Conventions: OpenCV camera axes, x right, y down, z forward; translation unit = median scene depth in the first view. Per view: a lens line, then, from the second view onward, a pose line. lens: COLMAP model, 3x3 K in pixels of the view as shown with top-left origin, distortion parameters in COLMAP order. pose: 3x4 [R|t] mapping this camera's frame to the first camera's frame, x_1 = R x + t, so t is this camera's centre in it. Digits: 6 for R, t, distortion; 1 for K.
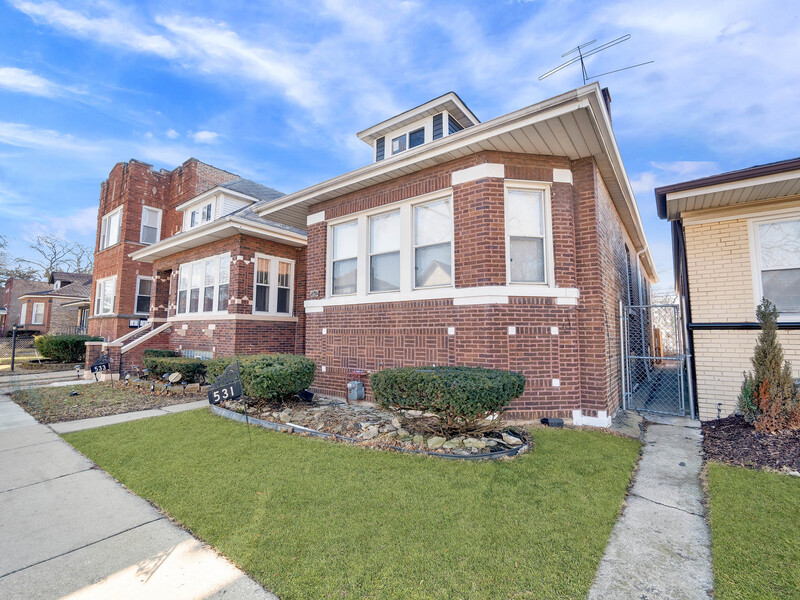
lens RADIAL K [[360.0, 0, 400.8], [0, 360.0, 299.0], [0, 0, 1]] dist [-0.010465, 0.001093]
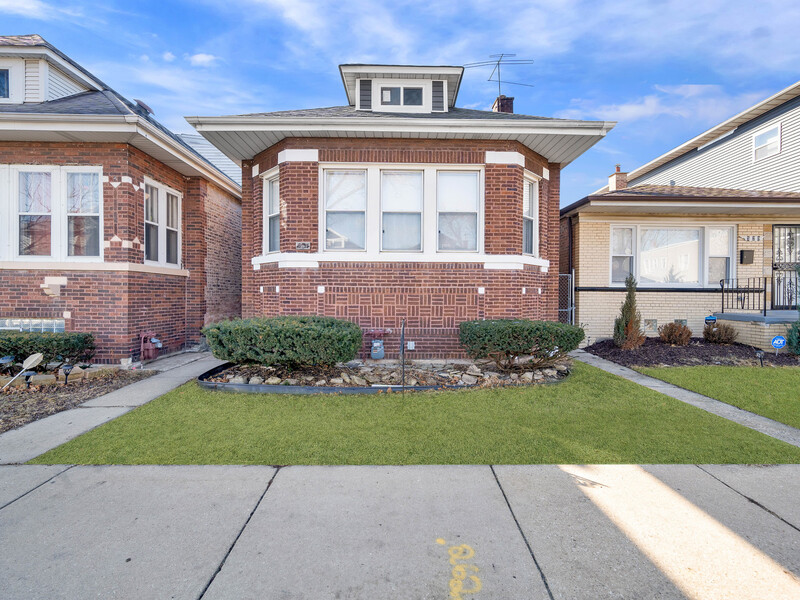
lens RADIAL K [[380.1, 0, 399.9], [0, 380.1, 297.9], [0, 0, 1]] dist [0.002022, 0.000323]
pose [[0.794490, -0.002519, 0.607272, -0.713797], [-0.062629, 0.994319, 0.086061, 0.019163], [-0.604039, -0.106407, 0.789819, 0.150206]]
